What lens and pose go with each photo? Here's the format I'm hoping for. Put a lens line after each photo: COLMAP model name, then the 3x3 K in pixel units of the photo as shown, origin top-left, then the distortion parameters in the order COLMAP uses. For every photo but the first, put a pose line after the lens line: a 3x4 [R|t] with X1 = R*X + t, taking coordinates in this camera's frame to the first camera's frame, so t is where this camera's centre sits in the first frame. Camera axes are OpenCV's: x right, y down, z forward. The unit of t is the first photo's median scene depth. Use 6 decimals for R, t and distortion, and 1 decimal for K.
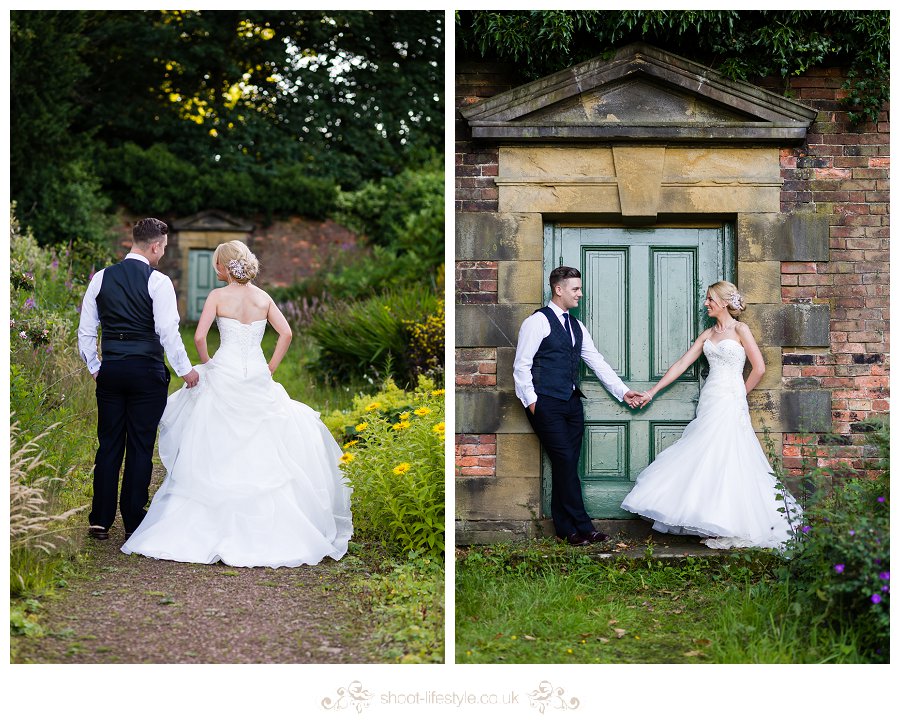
lens RADIAL K [[2634.7, 0, 451.2], [0, 2634.7, 354.7], [0, 0, 1]] dist [-0.201419, 0.000000]
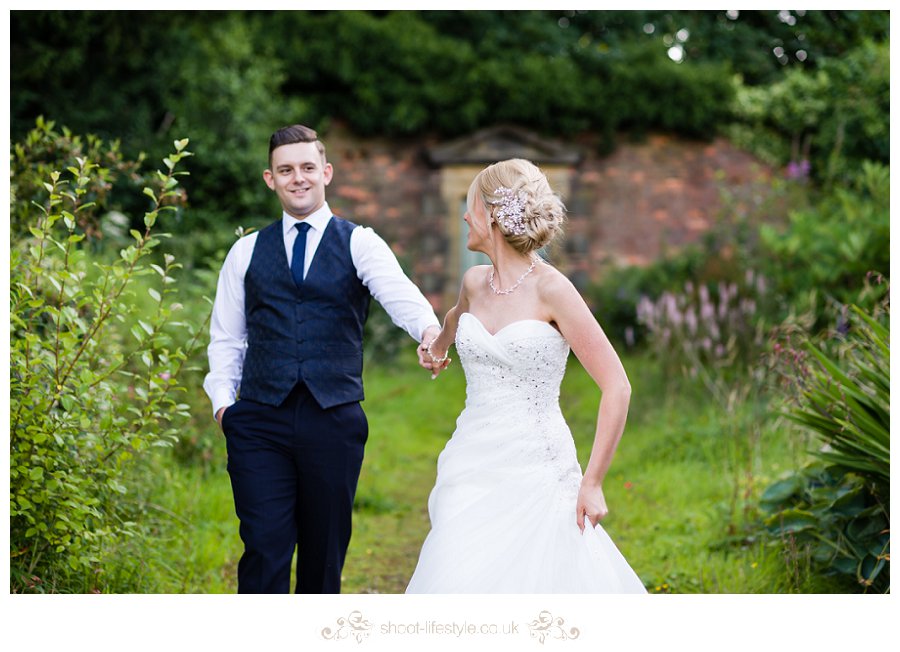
lens RADIAL K [[4199.9, 0, 448.8], [0, 4199.9, 326.3], [0, 0, 1]] dist [-0.039697, 0.000000]
pose [[0.994158, -0.017058, -0.106574, -0.011152], [0.015803, 0.999796, -0.012610, -0.003289], [0.106767, 0.010852, 0.994225, 0.145255]]
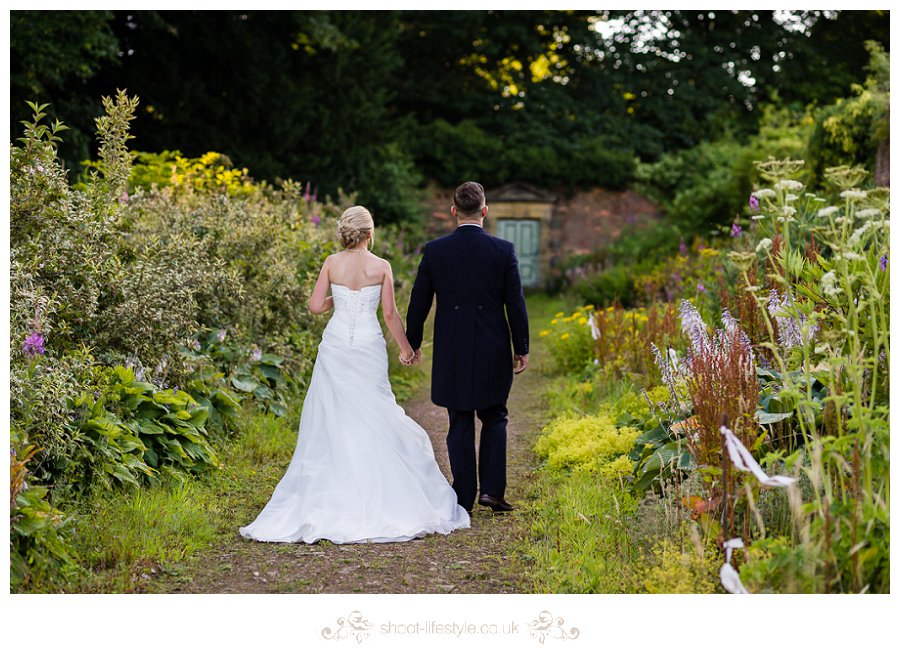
lens RADIAL K [[2732.4, 0, 448.7], [0, 2732.4, 324.7], [0, 0, 1]] dist [0.027486, 0.000000]
pose [[0.992904, -0.006549, -0.118741, 0.012044], [0.006616, 0.999978, 0.000174, 0.002062], [0.118737, -0.000958, 0.992925, -0.100280]]
